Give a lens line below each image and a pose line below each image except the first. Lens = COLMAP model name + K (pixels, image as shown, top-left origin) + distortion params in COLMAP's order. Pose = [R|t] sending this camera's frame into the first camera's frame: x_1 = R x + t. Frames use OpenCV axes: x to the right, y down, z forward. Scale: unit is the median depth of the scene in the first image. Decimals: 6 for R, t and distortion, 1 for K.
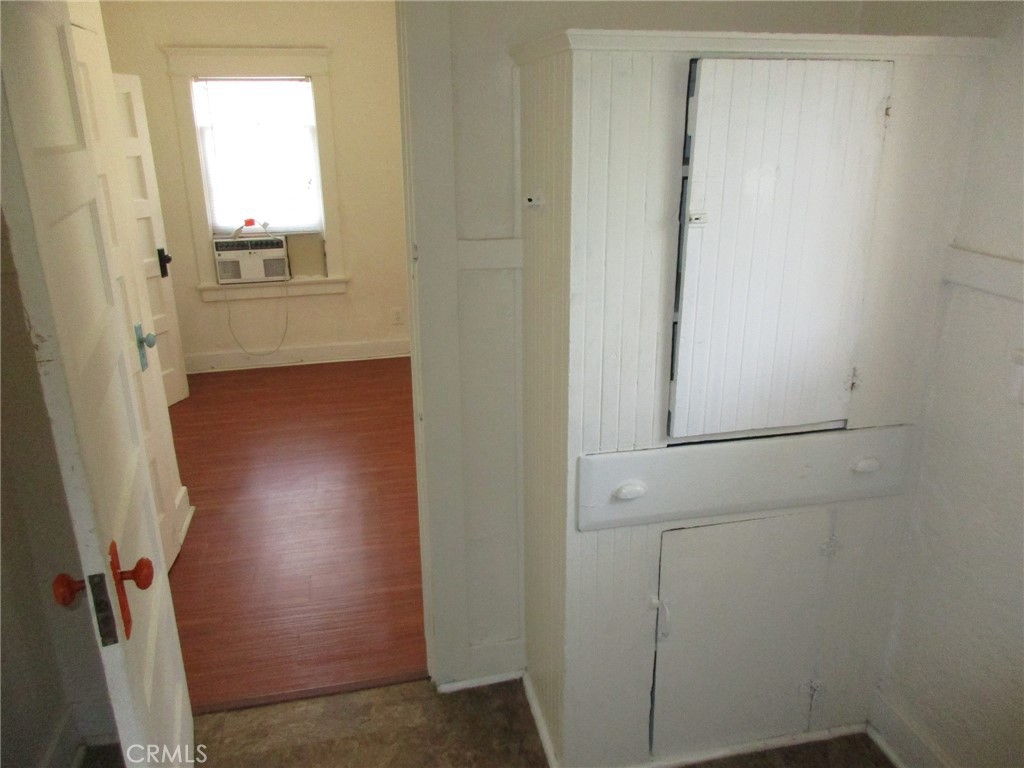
lens RADIAL K [[747.7, 0, 513.7], [0, 747.7, 383.4], [0, 0, 1]] dist [0.002197, 0.006051]
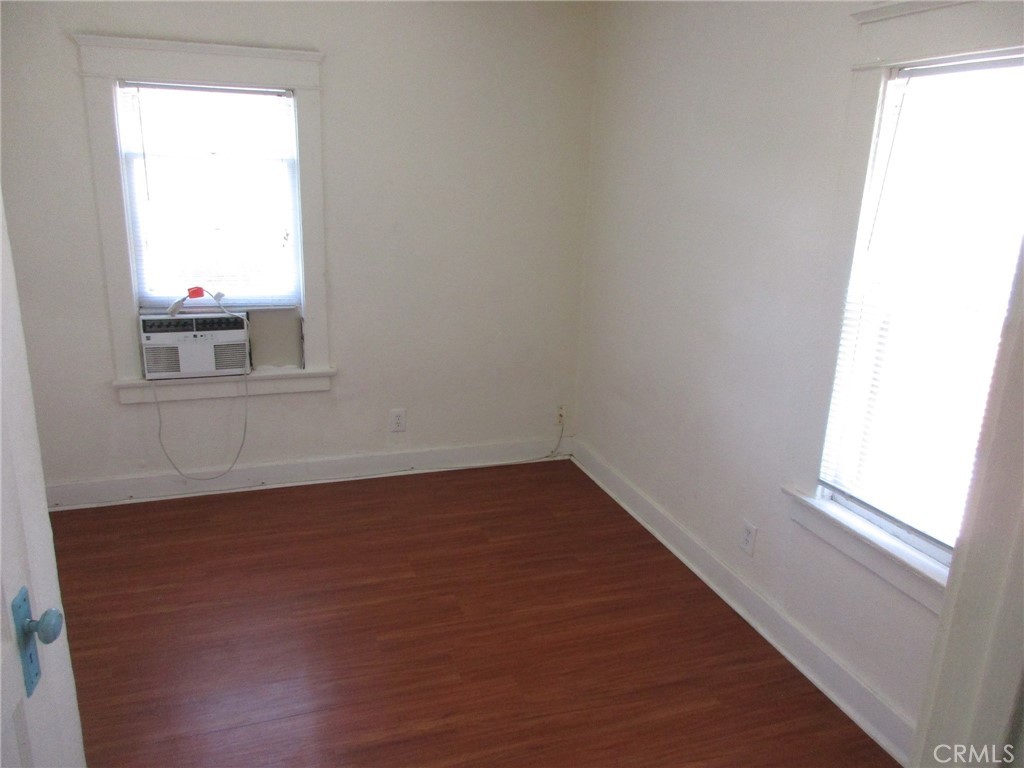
lens RADIAL K [[747.7, 0, 509.9], [0, 747.7, 382.6], [0, 0, 1]] dist [0.002197, 0.006051]
pose [[0.992533, 0.013917, 0.121178, -0.146472], [-0.008514, 0.998951, -0.044987, -0.102407], [-0.121677, 0.043620, 0.991611, 0.280876]]
